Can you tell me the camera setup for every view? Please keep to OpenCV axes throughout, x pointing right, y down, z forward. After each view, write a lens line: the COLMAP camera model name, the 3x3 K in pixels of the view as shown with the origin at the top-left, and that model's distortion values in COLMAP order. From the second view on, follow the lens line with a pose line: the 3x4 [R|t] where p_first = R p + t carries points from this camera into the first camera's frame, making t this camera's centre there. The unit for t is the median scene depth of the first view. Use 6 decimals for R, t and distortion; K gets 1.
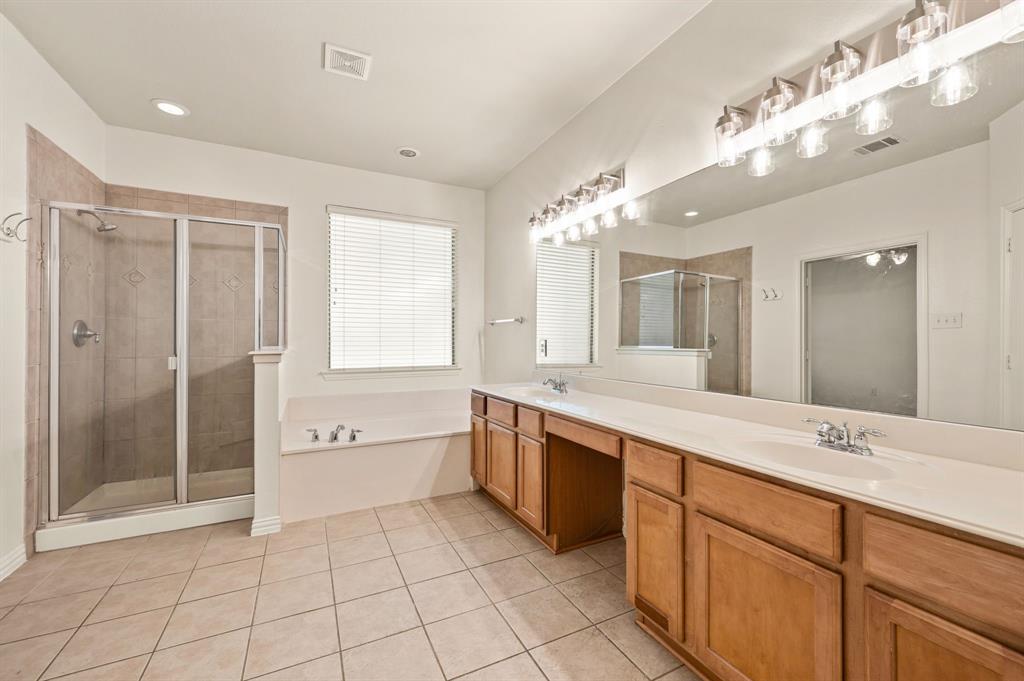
lens RADIAL K [[417.0, 0, 499.5], [0, 417.0, 338.3], [0, 0, 1]] dist [0.000035, -0.000622]
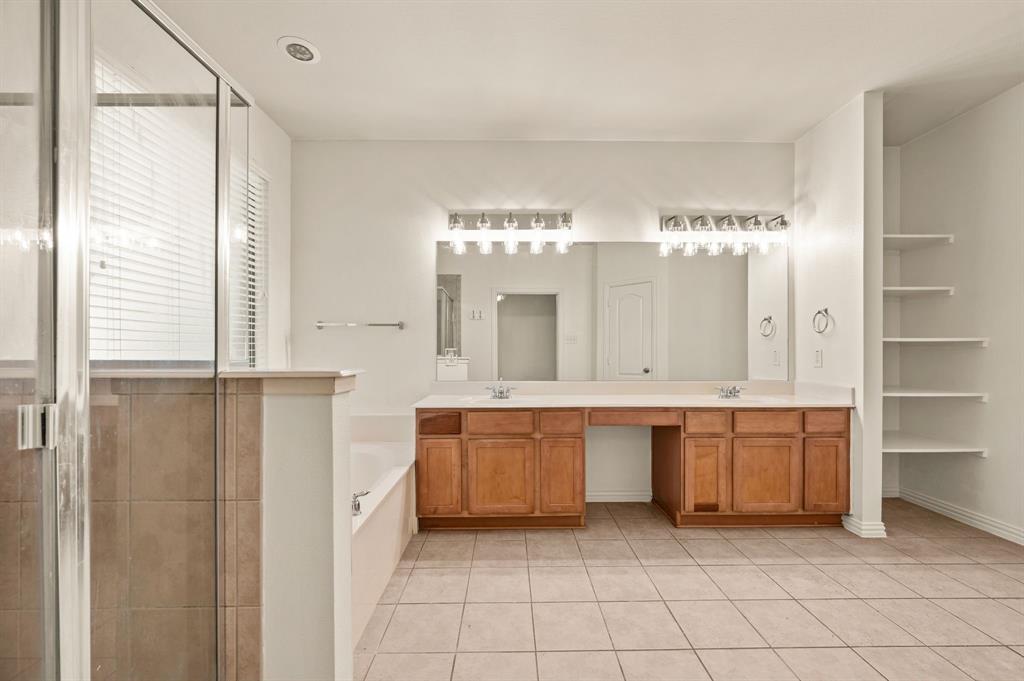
lens RADIAL K [[417.0, 0, 524.0], [0, 417.0, 350.6], [0, 0, 1]] dist [0.000035, -0.000622]
pose [[0.406634, -0.000151, 0.913591, -0.812824], [-0.006012, 0.999978, 0.002841, 0.003877], [-0.913571, -0.006648, 0.406624, 0.530141]]
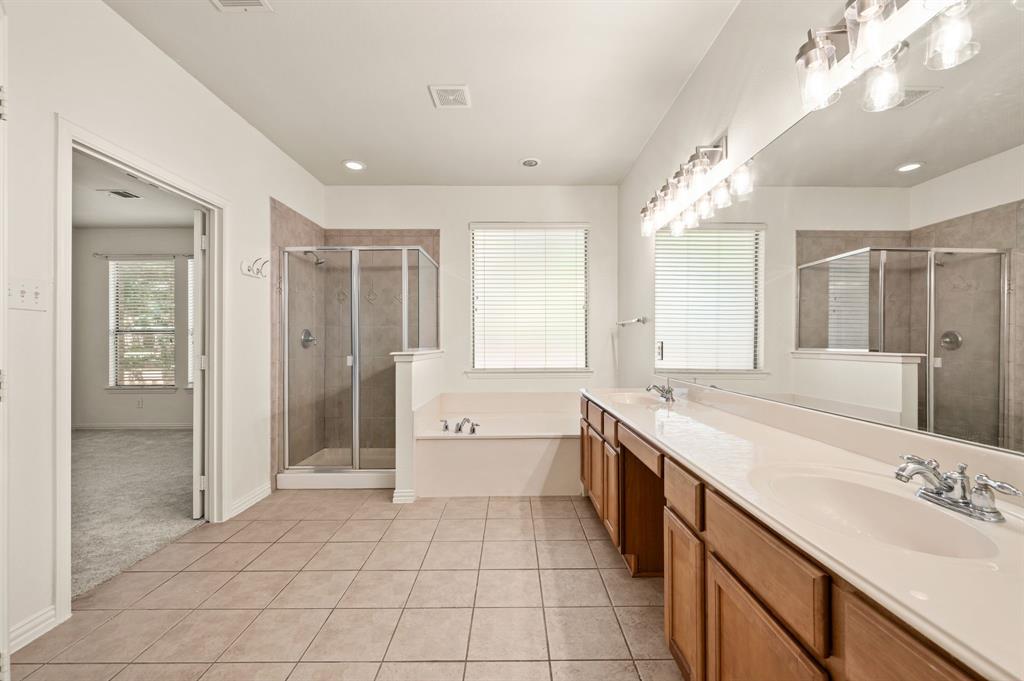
lens RADIAL K [[417.0, 0, 502.7], [0, 417.0, 342.0], [0, 0, 1]] dist [0.000035, -0.000622]
pose [[0.892916, -0.004863, -0.450198, 0.227113], [0.006049, 0.999981, 0.001197, 0.001451], [0.450183, -0.003792, 0.892928, 0.045879]]
